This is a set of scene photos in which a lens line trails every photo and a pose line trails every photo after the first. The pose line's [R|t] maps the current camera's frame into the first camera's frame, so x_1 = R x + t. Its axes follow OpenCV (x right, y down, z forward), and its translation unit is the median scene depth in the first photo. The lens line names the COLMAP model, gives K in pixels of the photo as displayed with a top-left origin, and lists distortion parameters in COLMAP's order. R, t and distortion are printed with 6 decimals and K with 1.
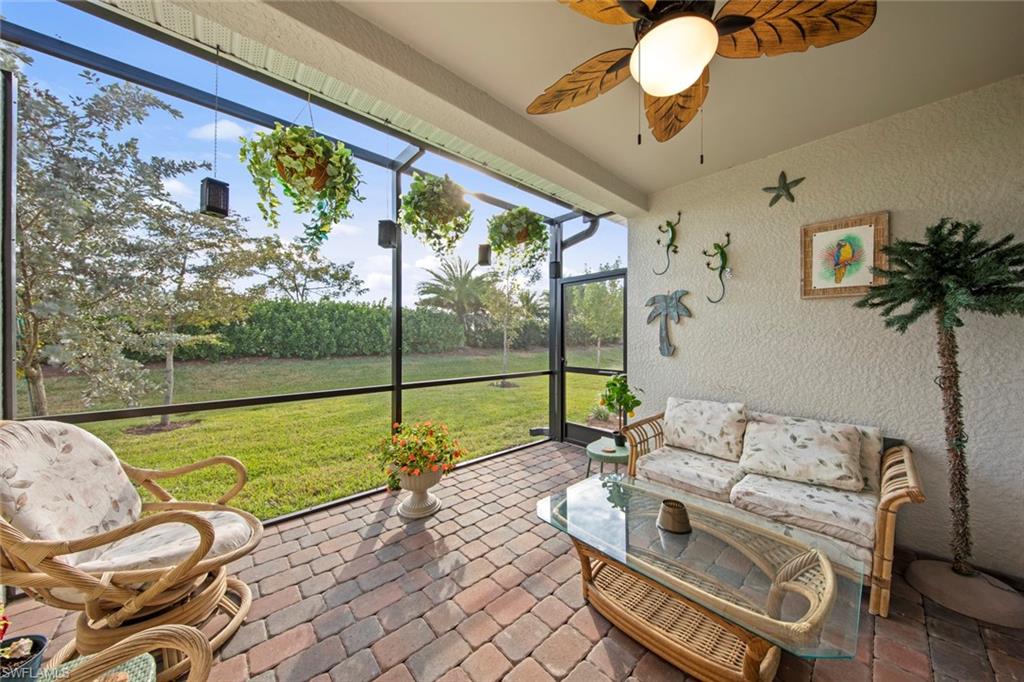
lens RADIAL K [[334.6, 0, 506.7], [0, 334.6, 337.3], [0, 0, 1]] dist [0.001681, -0.003113]
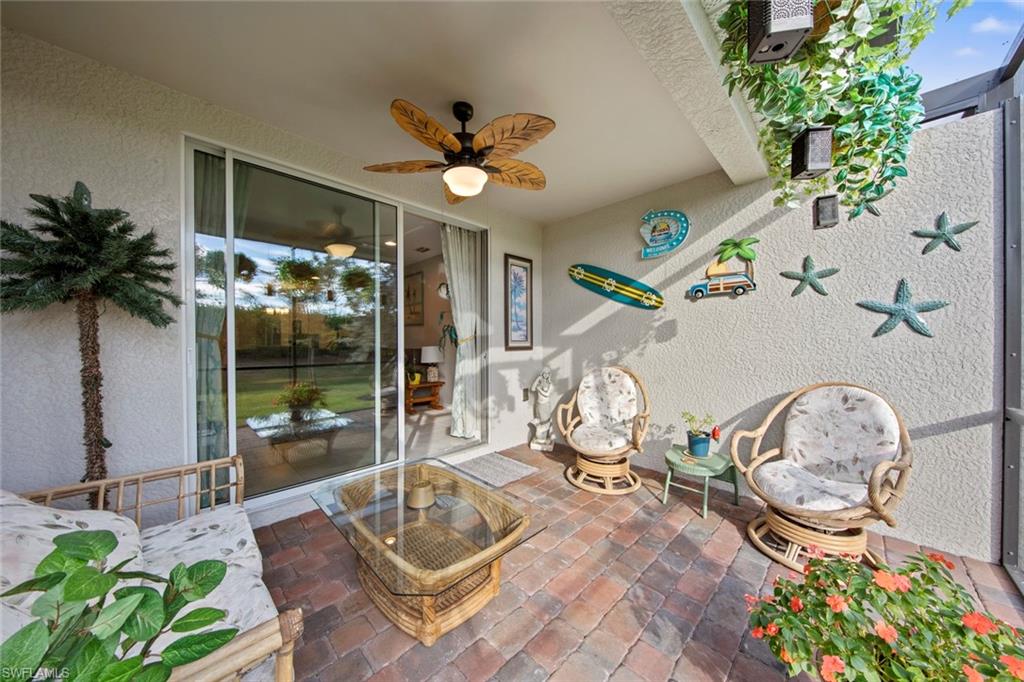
lens RADIAL K [[334.6, 0, 515.9], [0, 334.6, 343.0], [0, 0, 1]] dist [0.001681, -0.003113]
pose [[-0.996737, -0.001731, -0.080699, 0.114006], [-0.001797, 0.999998, 0.000752, 0.013900], [0.080697, 0.000894, -0.996738, 0.875386]]
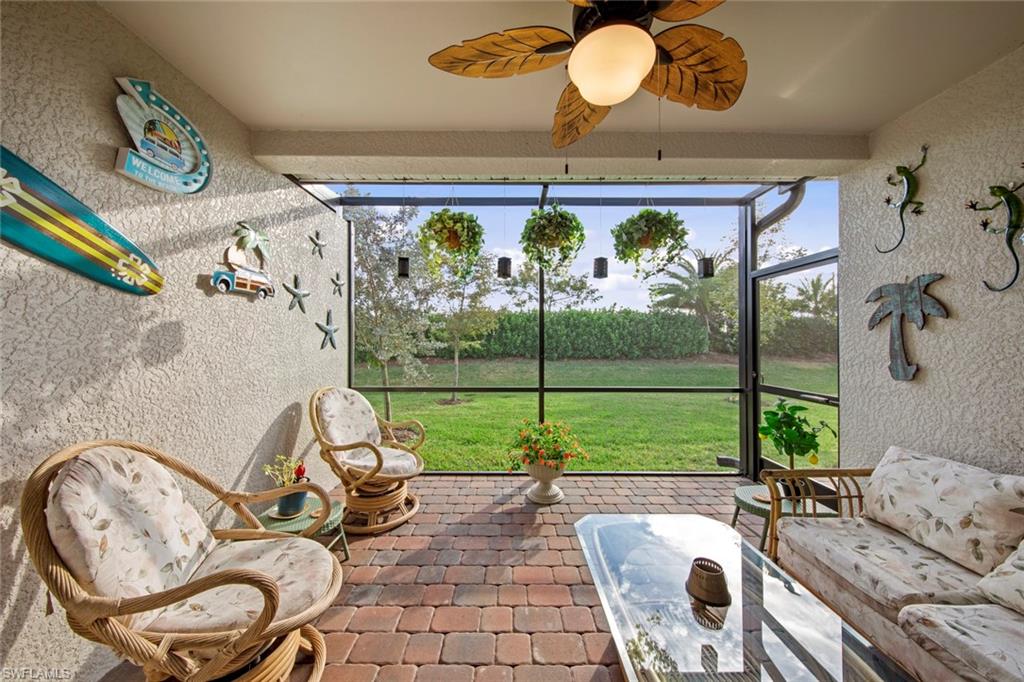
lens RADIAL K [[334.6, 0, 504.0], [0, 334.6, 337.2], [0, 0, 1]] dist [0.001681, -0.003113]
pose [[0.745808, -0.009156, -0.666098, 0.276406], [0.003274, 0.999944, -0.010080, -0.017506], [0.666153, 0.005337, 0.745796, 0.030258]]
